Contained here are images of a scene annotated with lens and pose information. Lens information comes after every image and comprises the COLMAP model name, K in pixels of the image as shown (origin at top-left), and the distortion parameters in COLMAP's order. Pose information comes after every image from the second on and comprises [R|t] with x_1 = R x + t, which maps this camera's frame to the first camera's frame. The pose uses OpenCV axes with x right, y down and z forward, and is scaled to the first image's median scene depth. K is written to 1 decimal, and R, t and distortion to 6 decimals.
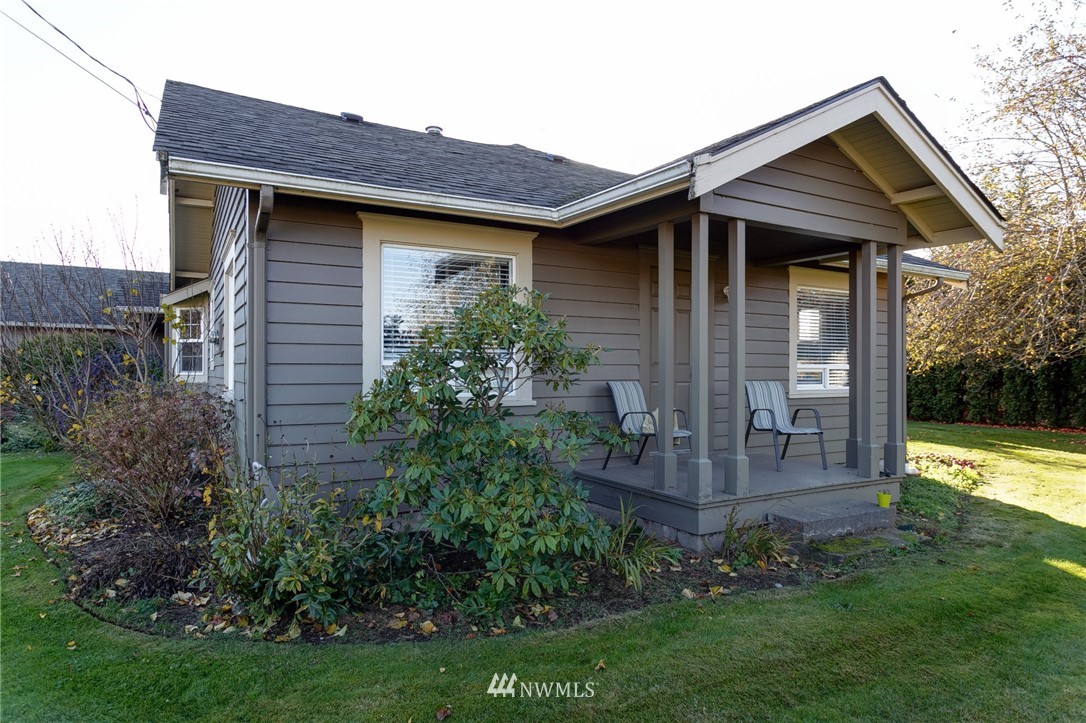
lens RADIAL K [[648.0, 0, 543.1], [0, 648.0, 366.9], [0, 0, 1]] dist [0.001014, -0.000048]
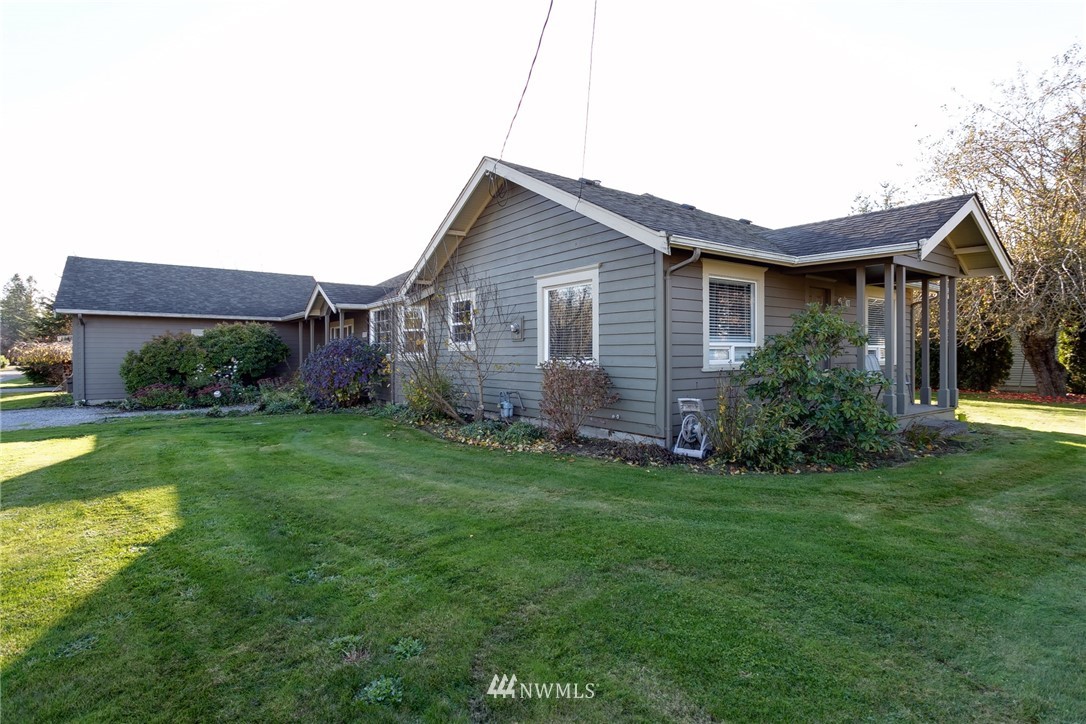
lens RADIAL K [[571.4, 0, 544.1], [0, 571.4, 354.8], [0, 0, 1]] dist [0.001579, 0.000588]
pose [[0.991273, -0.005639, 0.131706, -0.789123], [0.004916, 0.999971, 0.005817, 0.009802], [-0.131735, -0.005119, 0.991272, -0.412713]]
